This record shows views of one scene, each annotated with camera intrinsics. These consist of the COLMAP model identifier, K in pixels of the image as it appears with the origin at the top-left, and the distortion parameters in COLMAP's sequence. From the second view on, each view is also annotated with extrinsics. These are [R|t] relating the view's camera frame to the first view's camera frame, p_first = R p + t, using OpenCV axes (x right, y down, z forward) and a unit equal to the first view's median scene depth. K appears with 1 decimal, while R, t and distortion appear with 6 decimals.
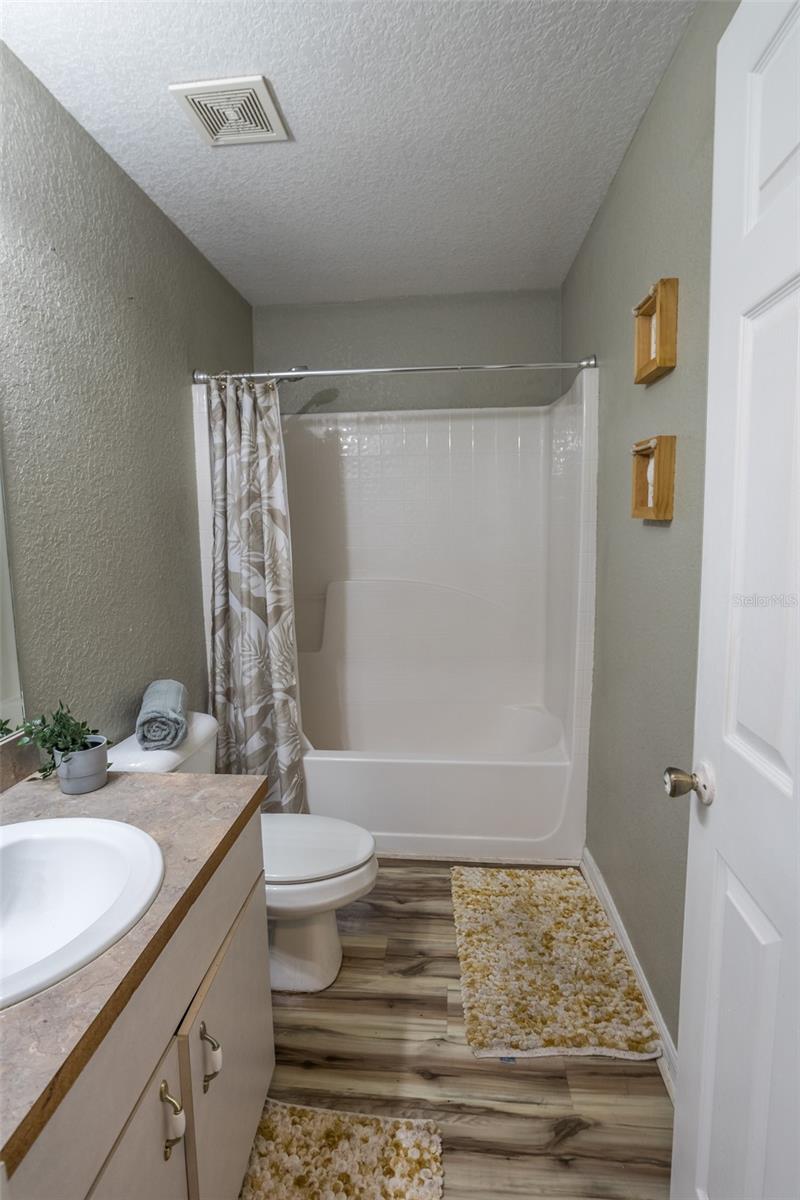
lens RADIAL K [[598.3, 0, 400.0], [0, 598.3, 600.0], [0, 0, 1]] dist [-0.055970, 0.030956]
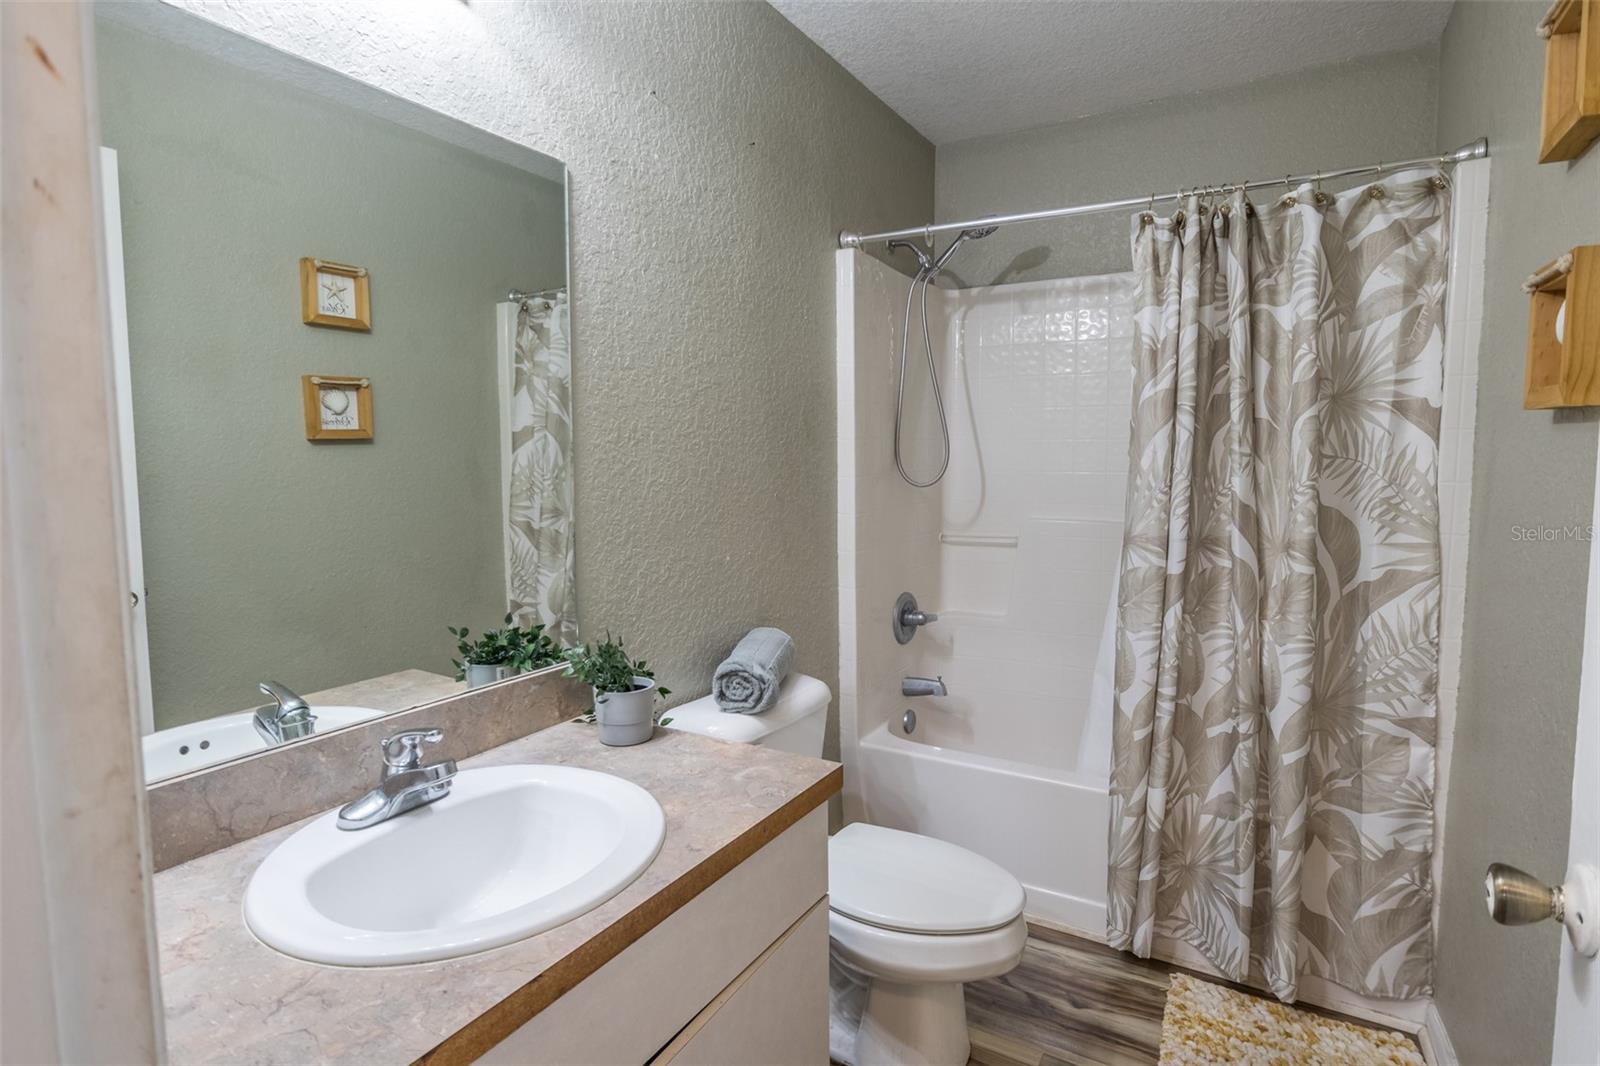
lens RADIAL K [[814.1, 0, 805.4], [0, 814.1, 525.4], [0, 0, 1]] dist [-0.061558, 0.032204]
pose [[0.906757, 0.050596, -0.418606, 0.101595], [-0.065274, 0.997650, -0.020808, 0.025348], [0.416570, 0.046192, 0.907929, 0.065349]]
